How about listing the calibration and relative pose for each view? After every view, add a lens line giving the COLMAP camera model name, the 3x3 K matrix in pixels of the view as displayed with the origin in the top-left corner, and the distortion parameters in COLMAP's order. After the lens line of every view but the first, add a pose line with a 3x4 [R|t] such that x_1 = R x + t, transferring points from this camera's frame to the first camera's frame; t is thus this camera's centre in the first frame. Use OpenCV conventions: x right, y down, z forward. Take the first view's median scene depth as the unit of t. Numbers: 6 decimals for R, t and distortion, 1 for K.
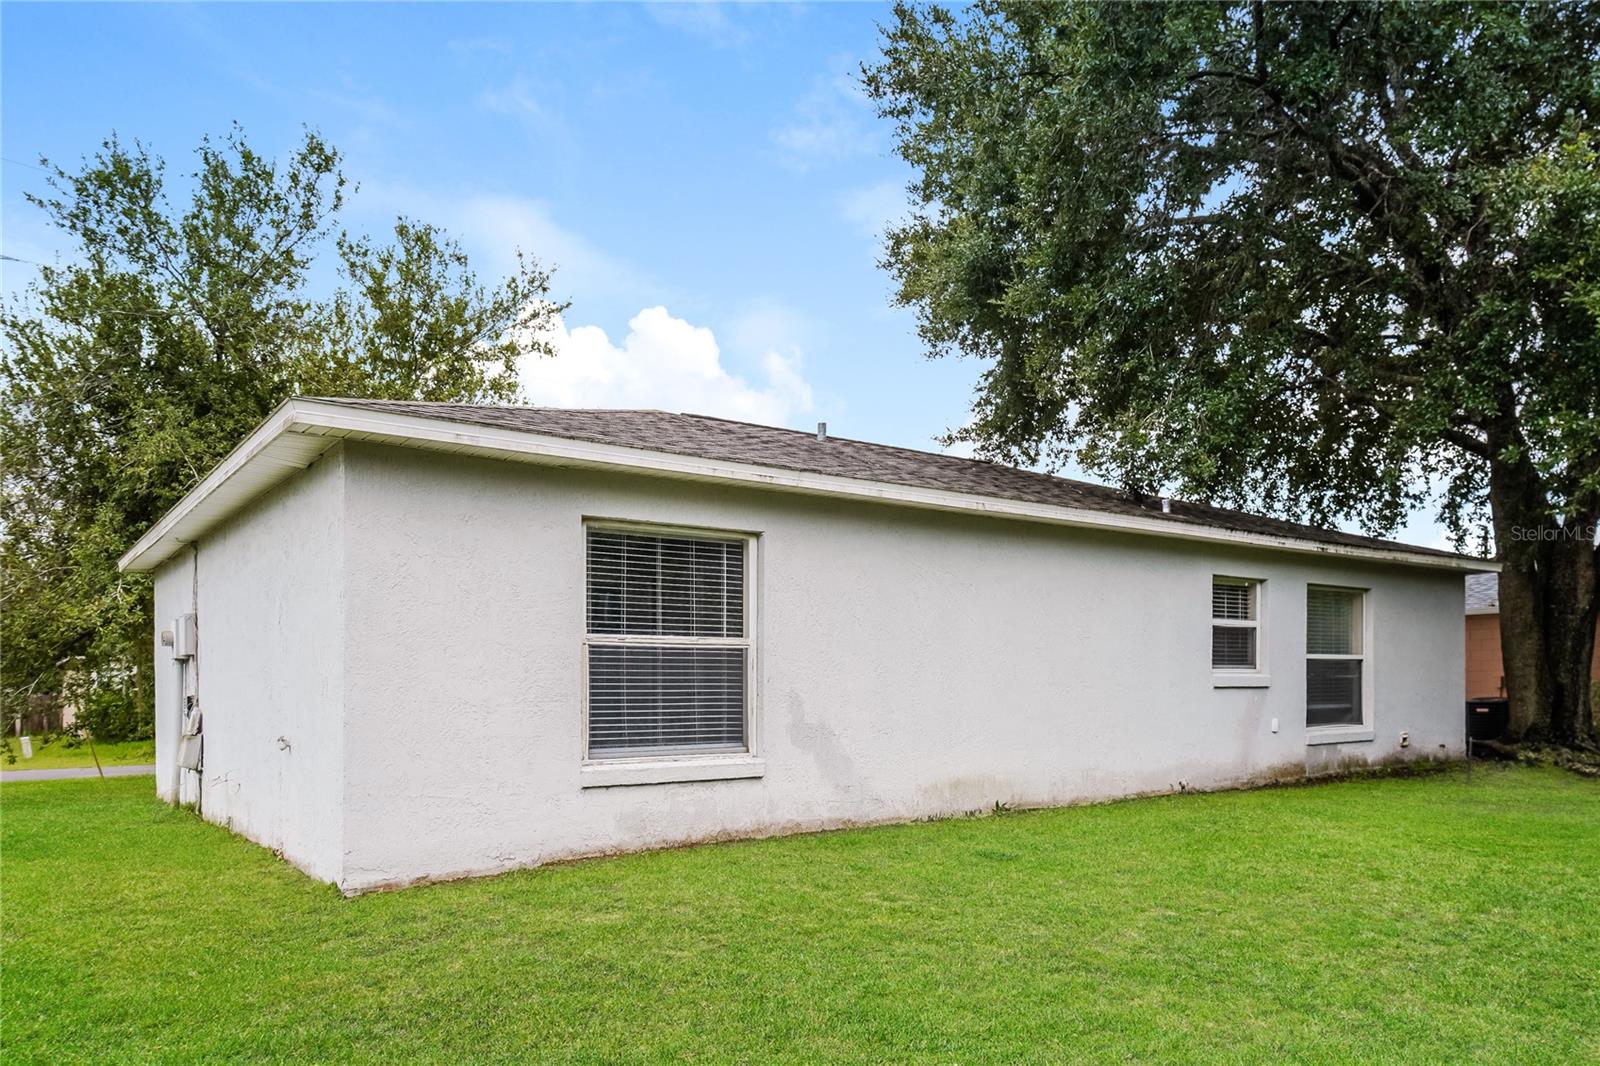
lens RADIAL K [[891.9, 0, 799.9], [0, 891.9, 538.3], [0, 0, 1]] dist [0.007865, 0.001122]
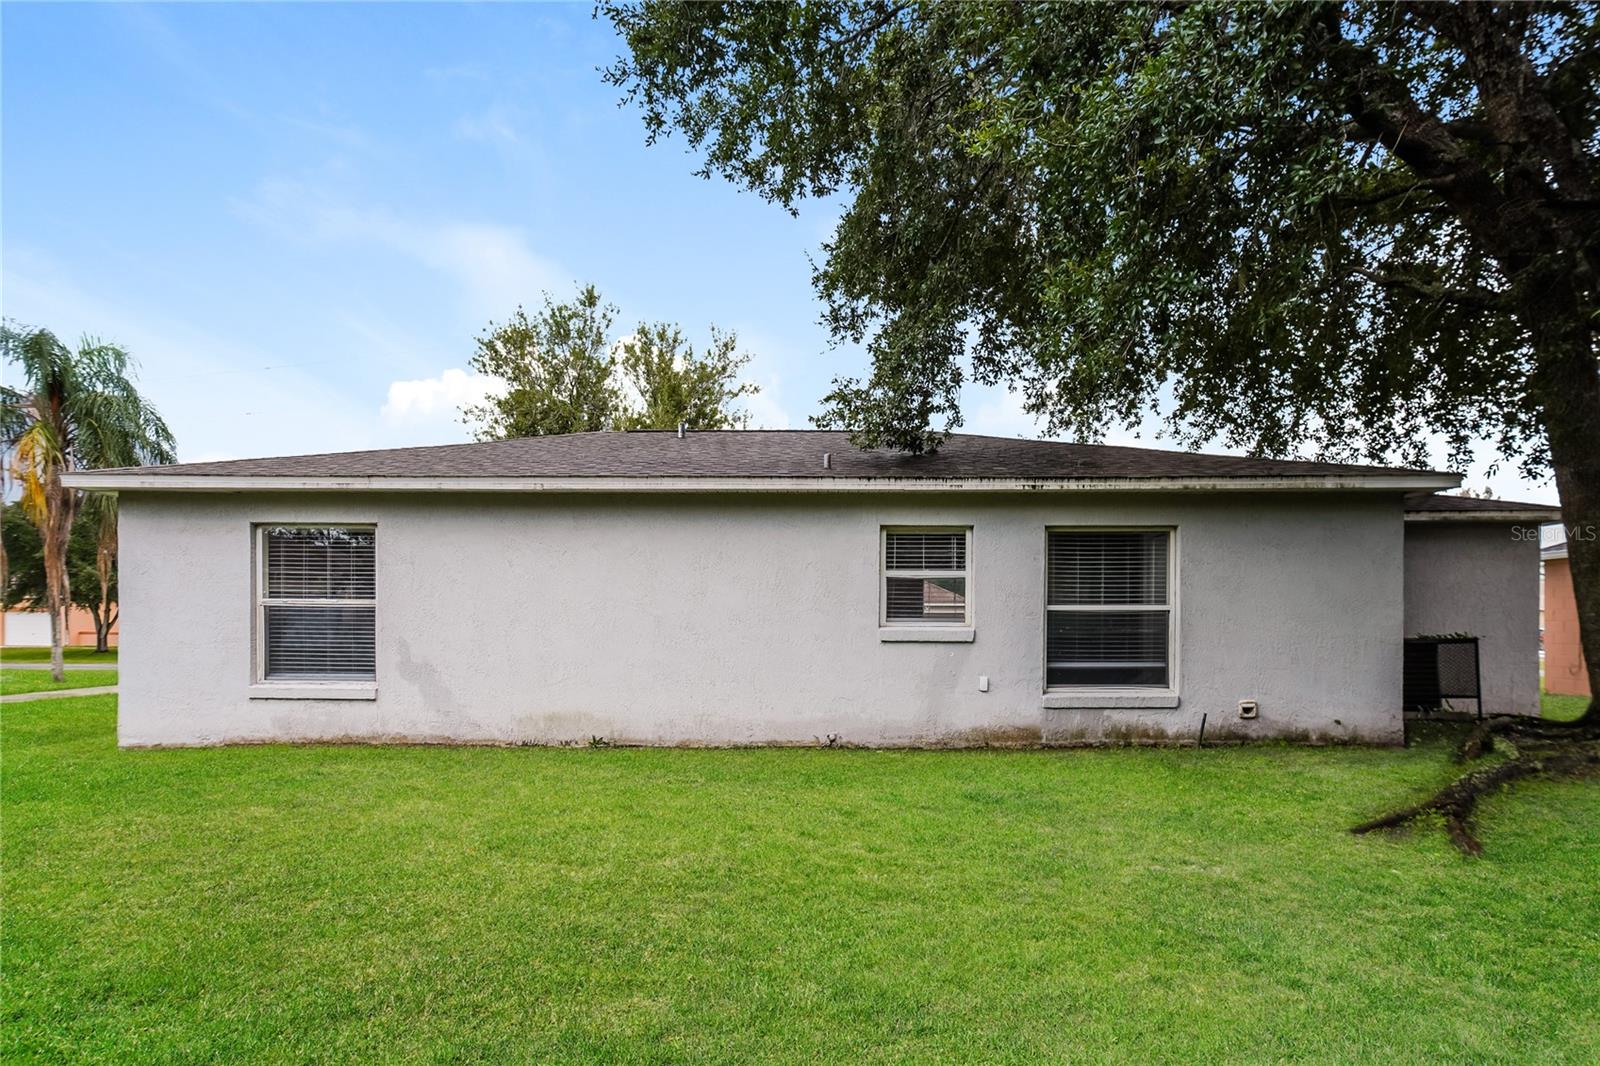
lens RADIAL K [[711.5, 0, 800.4], [0, 711.5, 525.6], [0, 0, 1]] dist [-0.003863, 0.000634]
pose [[0.848118, -0.088770, -0.522318, 0.984573], [0.073817, 0.996047, -0.049420, 0.089978], [0.524640, 0.003358, 0.851318, 0.358688]]
